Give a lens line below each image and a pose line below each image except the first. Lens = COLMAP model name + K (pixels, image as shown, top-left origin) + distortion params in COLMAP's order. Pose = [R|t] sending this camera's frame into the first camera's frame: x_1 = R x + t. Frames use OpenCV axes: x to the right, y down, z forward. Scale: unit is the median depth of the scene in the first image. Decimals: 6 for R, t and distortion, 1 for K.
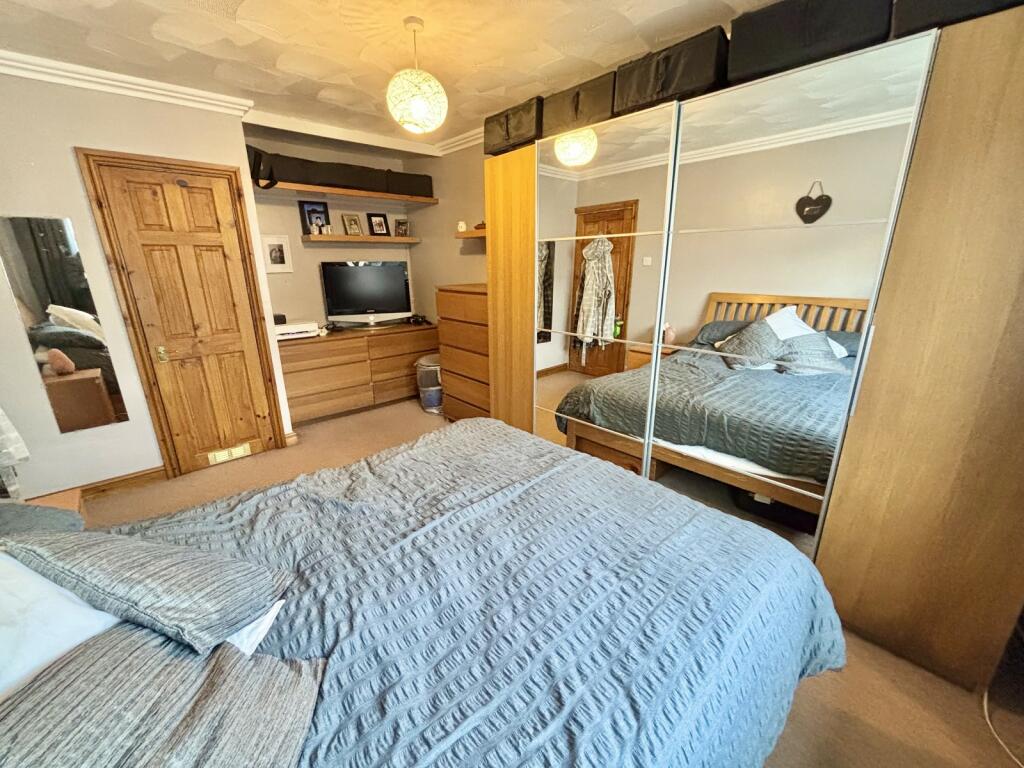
lens RADIAL K [[410.2, 0, 512.2], [0, 410.2, 382.7], [0, 0, 1]] dist [-0.000522, -0.000482]
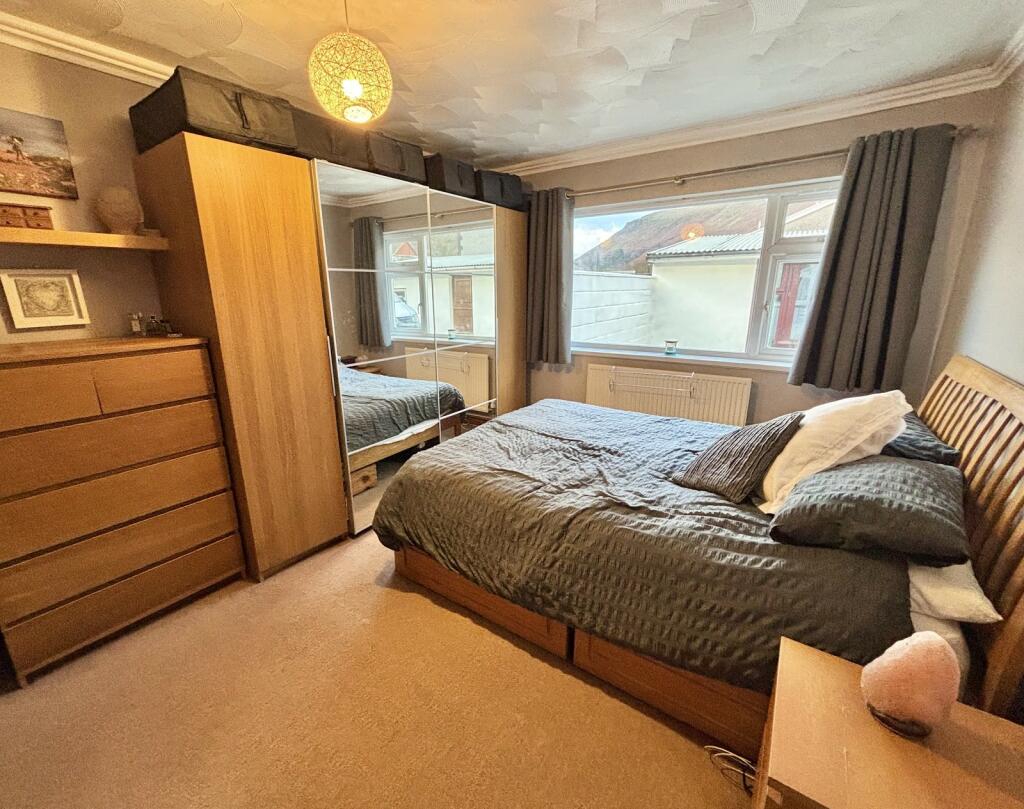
lens RADIAL K [[442.8, 0, 507.2], [0, 442.8, 409.6], [0, 0, 1]] dist [-0.000922, -0.000141]
pose [[-0.203648, -0.247260, 0.947307, -1.024534], [0.287506, 0.909819, 0.299282, -0.253601], [-0.935878, 0.333305, -0.114193, 0.868209]]
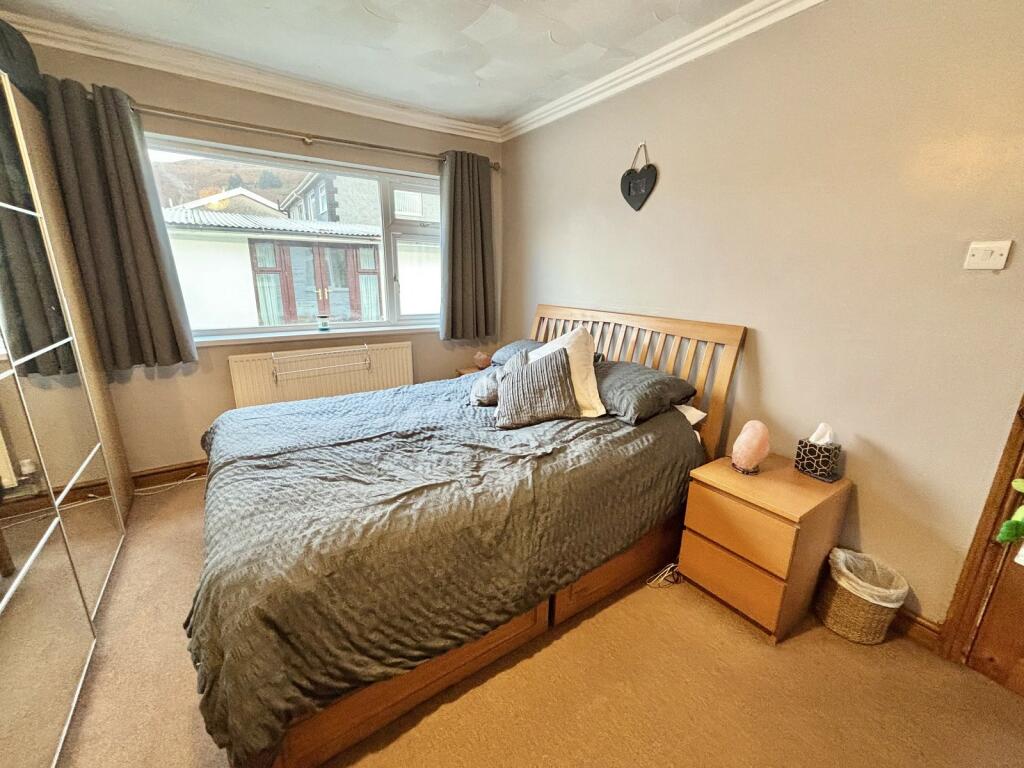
lens RADIAL K [[410.2, 0, 512.2], [0, 410.2, 382.7], [0, 0, 1]] dist [-0.000522, -0.000482]
pose [[-0.988641, -0.043210, 0.143950, -0.430552], [0.037769, 0.855618, 0.516229, -0.322294], [-0.145473, 0.515802, -0.844267, 1.221406]]
